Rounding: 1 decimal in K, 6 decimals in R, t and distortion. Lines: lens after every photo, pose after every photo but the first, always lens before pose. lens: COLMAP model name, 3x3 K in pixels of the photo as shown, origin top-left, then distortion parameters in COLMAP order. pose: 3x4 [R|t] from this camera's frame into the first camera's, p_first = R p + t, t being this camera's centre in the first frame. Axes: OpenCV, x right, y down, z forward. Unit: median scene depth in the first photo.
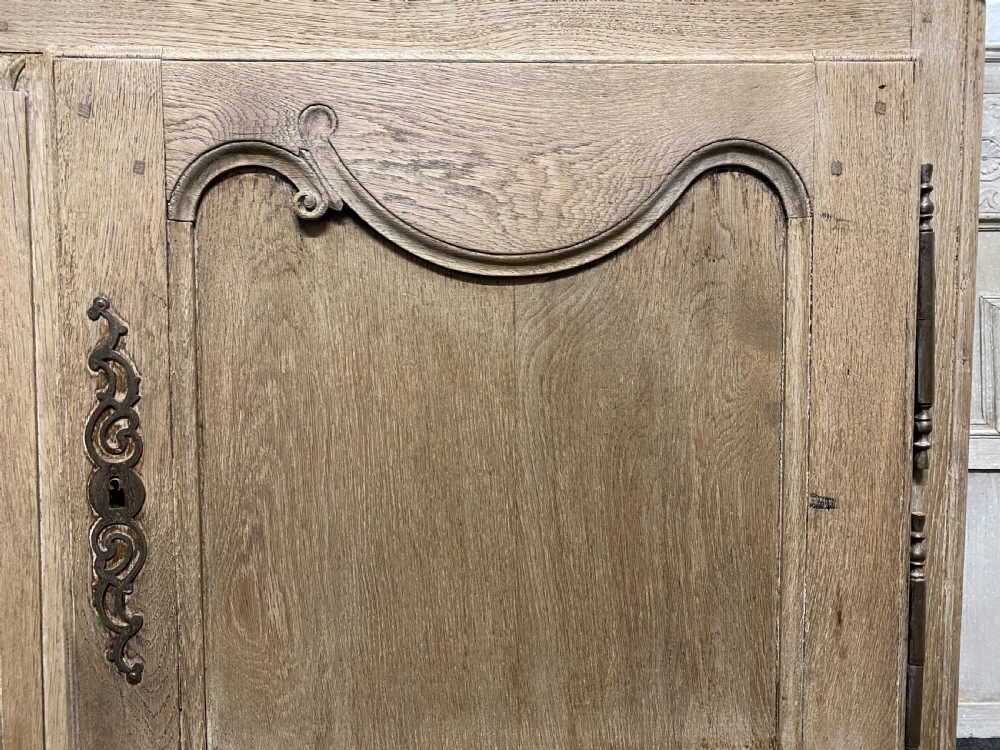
lens RADIAL K [[858.6, 0, 483.8], [0, 858.6, 374.9], [0, 0, 1]] dist [0.099590, -0.156694]
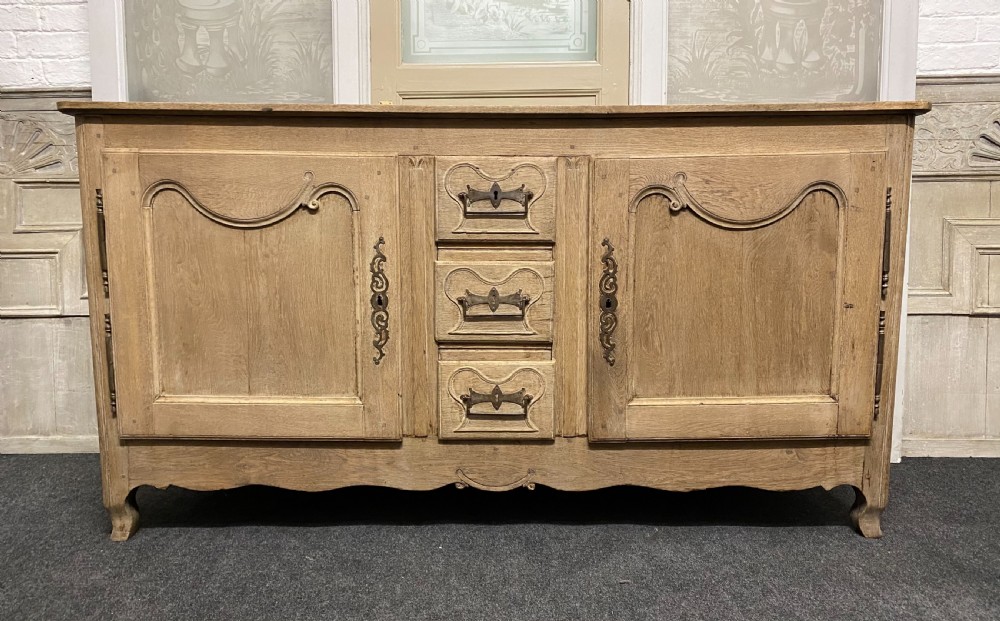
lens RADIAL K [[767.7, 0, 497.2], [0, 767.7, 329.3], [0, 0, 1]] dist [0.007877, 0.003558]
pose [[0.998123, -0.003042, -0.061173, -0.638790], [0.007918, 0.996794, 0.079621, 0.011605], [0.060735, -0.079956, 0.994946, -1.669110]]
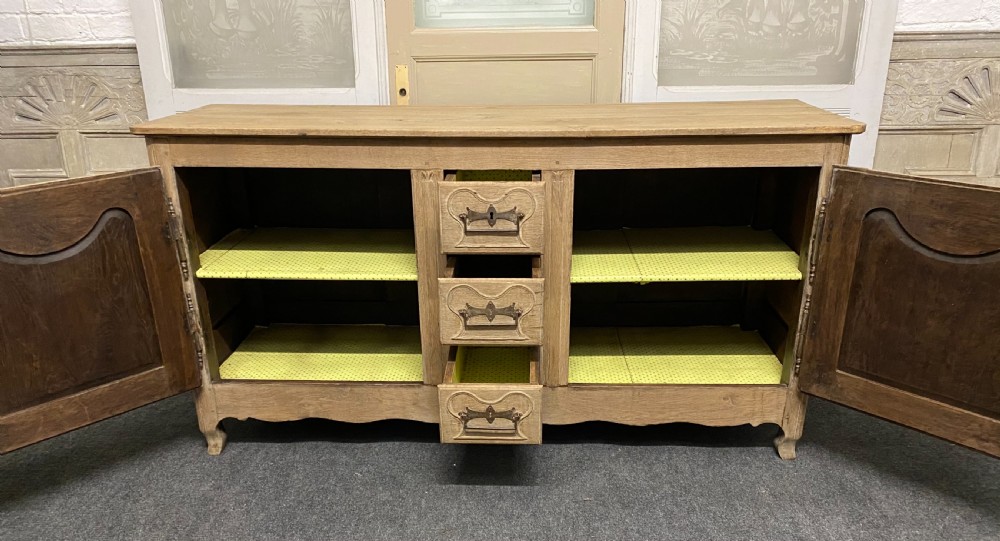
lens RADIAL K [[765.1, 0, 499.2], [0, 765.1, 348.1], [0, 0, 1]] dist [0.010149, 0.000296]
pose [[0.995156, 0.020535, -0.096143, -0.464149], [0.014035, 0.938247, 0.345680, -0.760325], [0.097305, -0.345355, 0.933414, -2.184533]]
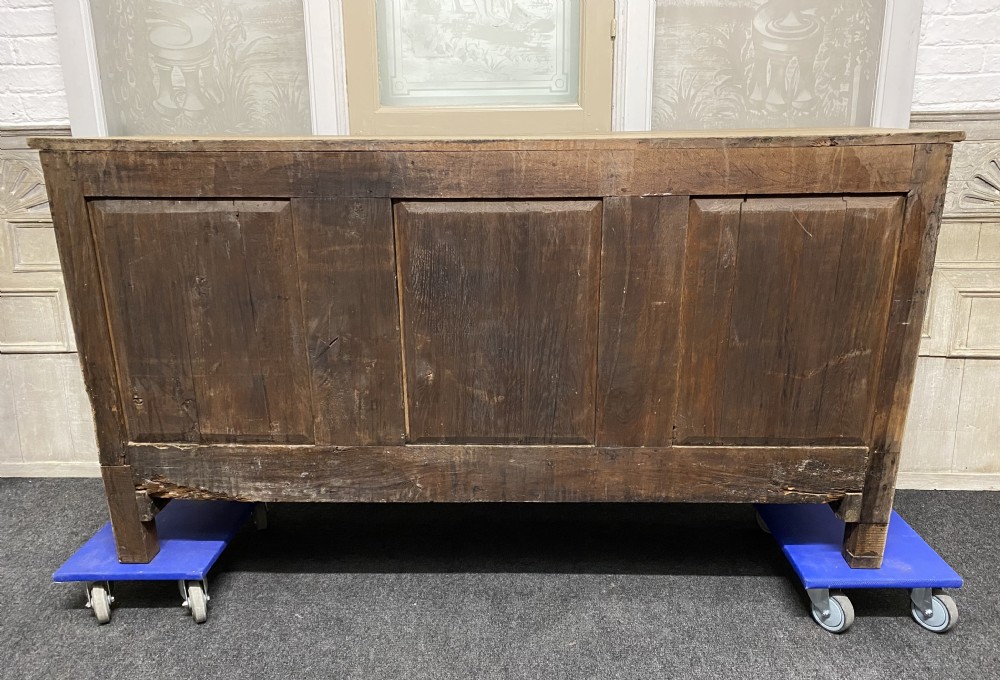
lens RADIAL K [[792.6, 0, 515.6], [0, 792.6, 387.0], [0, 0, 1]] dist [0.009233, 0.001580]
pose [[0.995811, 0.011157, -0.090750, -0.337163], [0.013068, 0.964973, 0.262023, -0.650415], [0.090495, -0.262111, 0.960785, -1.797304]]
